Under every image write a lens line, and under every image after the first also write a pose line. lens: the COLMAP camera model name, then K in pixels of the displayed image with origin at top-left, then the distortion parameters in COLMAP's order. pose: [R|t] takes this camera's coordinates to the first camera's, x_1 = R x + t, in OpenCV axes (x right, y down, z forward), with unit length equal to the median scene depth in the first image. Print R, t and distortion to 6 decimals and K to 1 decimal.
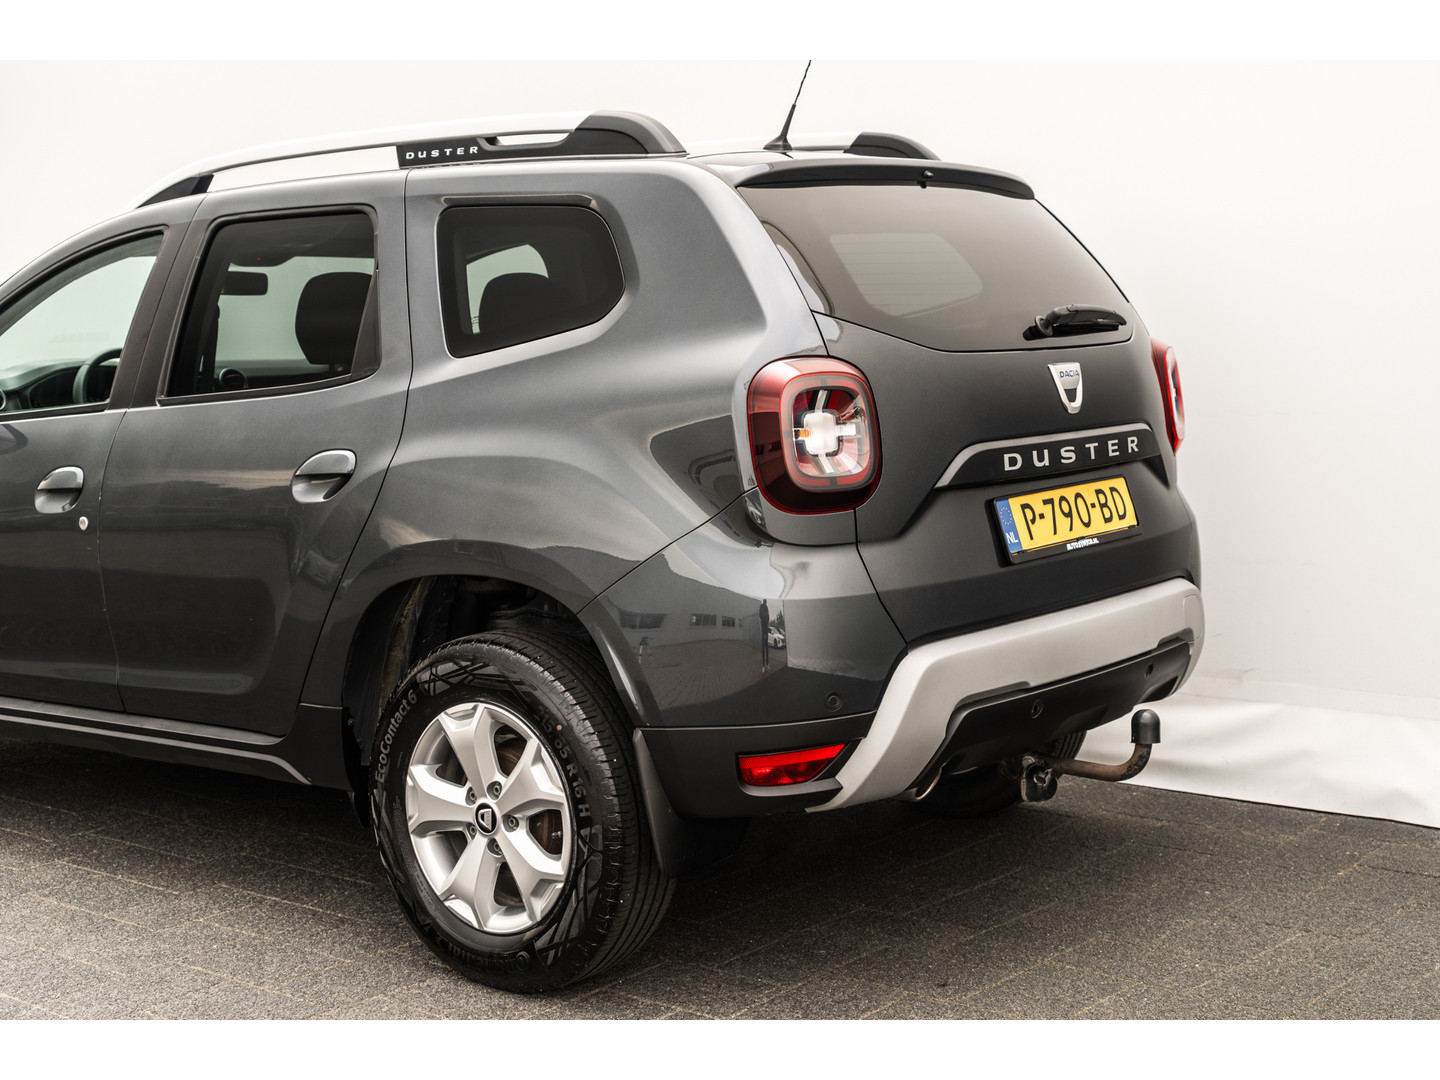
lens RADIAL K [[2050.4, 0, 720.0], [0, 2050.4, 540.0], [0, 0, 1]] dist [-0.009801, 0.007561]
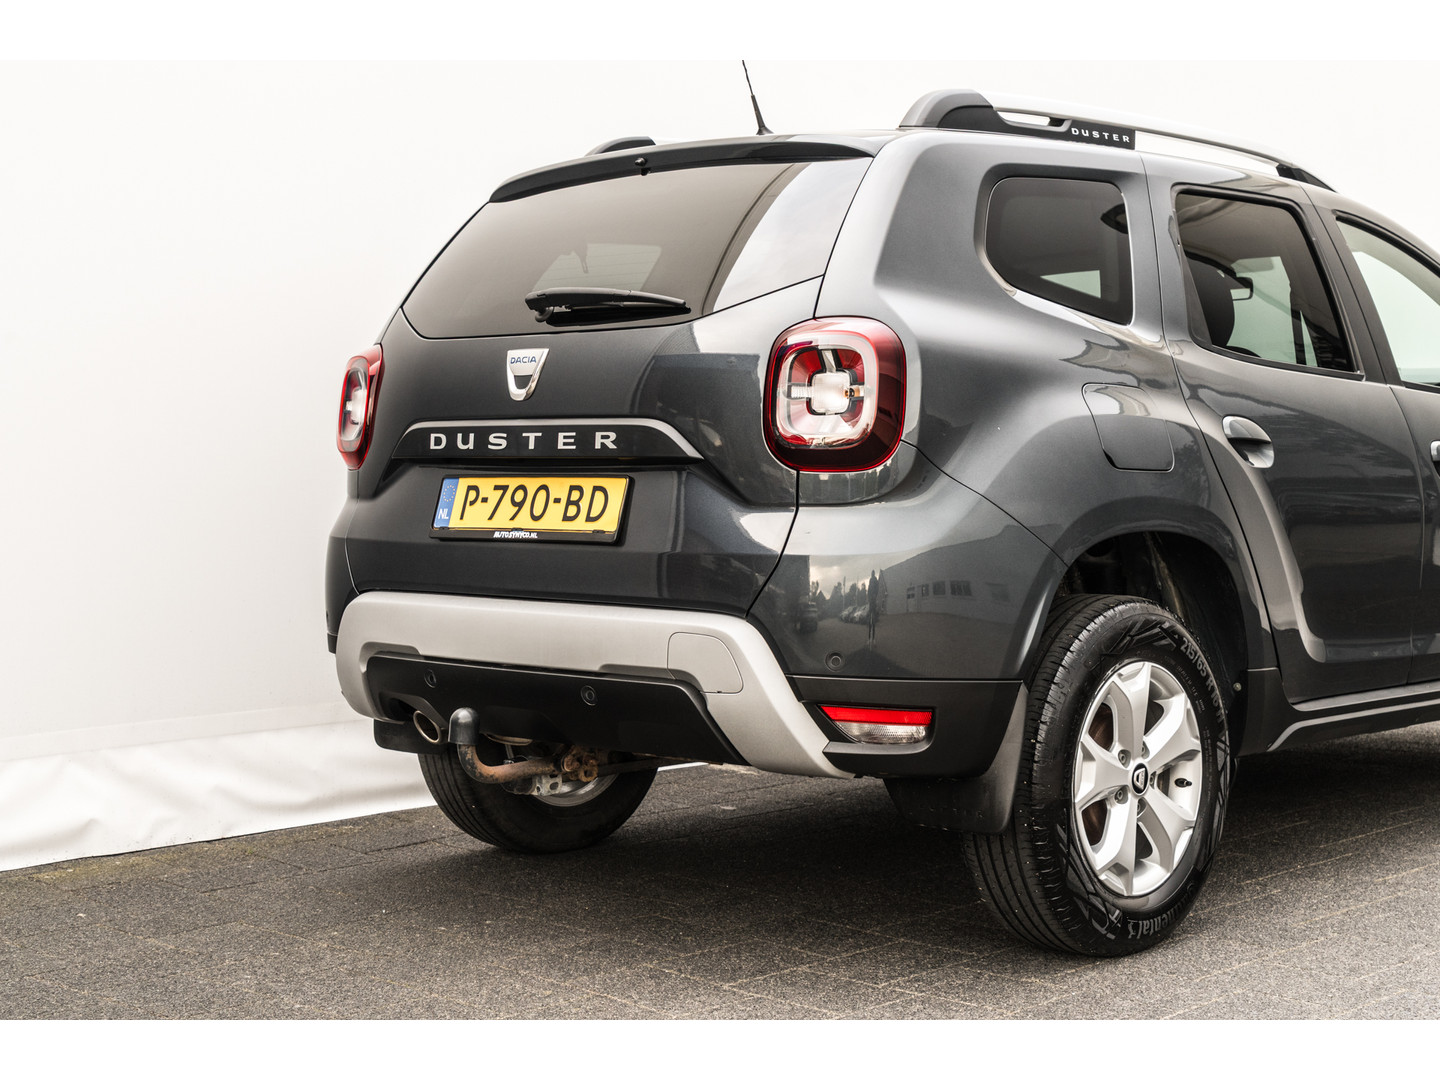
lens RADIAL K [[2177.3, 0, 720.0], [0, 2177.3, 540.0], [0, 0, 1]] dist [-0.008973, -0.029913]
pose [[-0.072720, 0.073669, -0.994628, 1.204442], [-0.102414, 0.991445, 0.080921, -0.089864], [0.992080, 0.107748, -0.064553, 1.173063]]
